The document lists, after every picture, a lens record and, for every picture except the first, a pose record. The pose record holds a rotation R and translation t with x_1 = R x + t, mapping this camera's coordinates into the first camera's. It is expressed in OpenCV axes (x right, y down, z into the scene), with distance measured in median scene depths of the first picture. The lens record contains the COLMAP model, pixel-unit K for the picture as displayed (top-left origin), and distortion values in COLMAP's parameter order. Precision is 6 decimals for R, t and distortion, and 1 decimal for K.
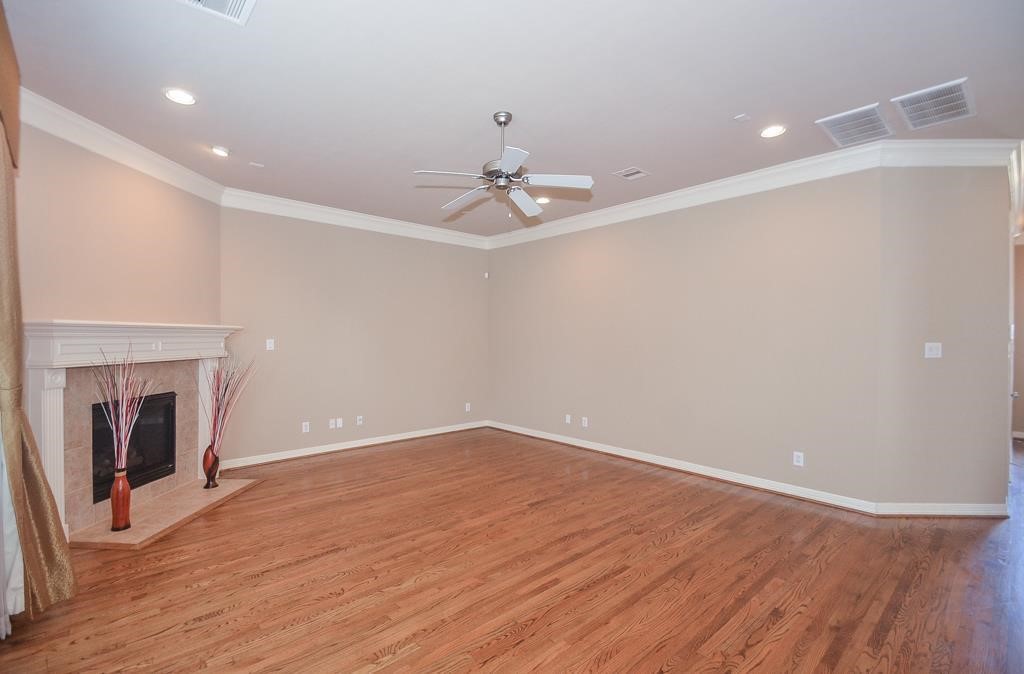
lens RADIAL K [[459.4, 0, 493.2], [0, 459.4, 337.1], [0, 0, 1]] dist [0.003226, 0.000077]
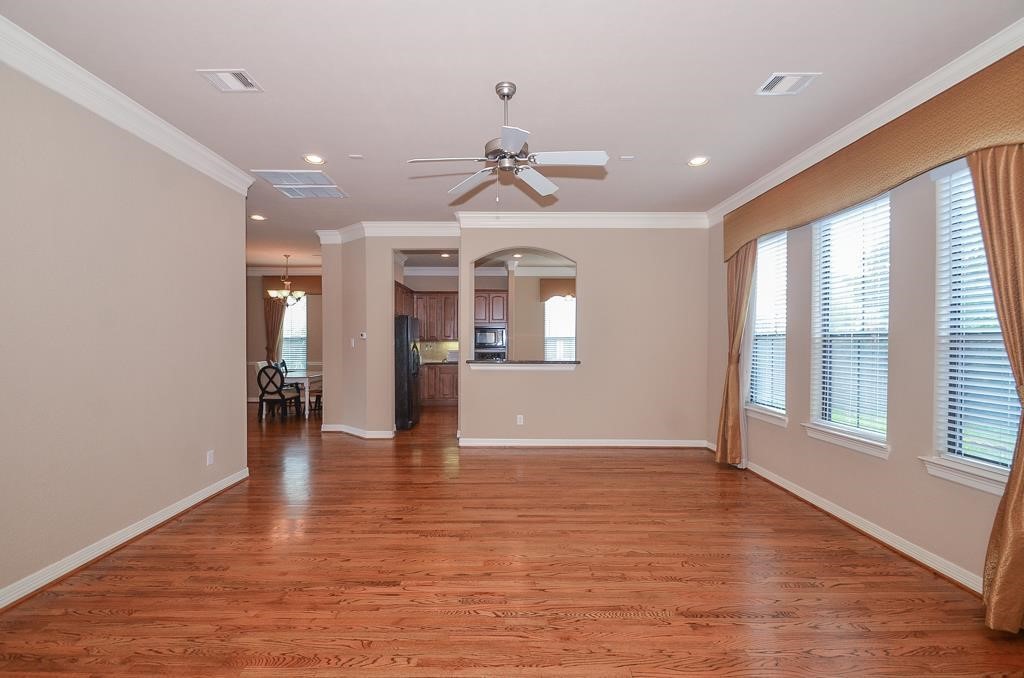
lens RADIAL K [[452.7, 0, 501.6], [0, 452.7, 345.9], [0, 0, 1]] dist [0.018031, -0.017427]
pose [[-0.757313, -0.013165, 0.652919, -0.509340], [-0.003355, 0.999862, 0.016270, 0.006634], [-0.653043, 0.010131, -0.757253, 1.522262]]
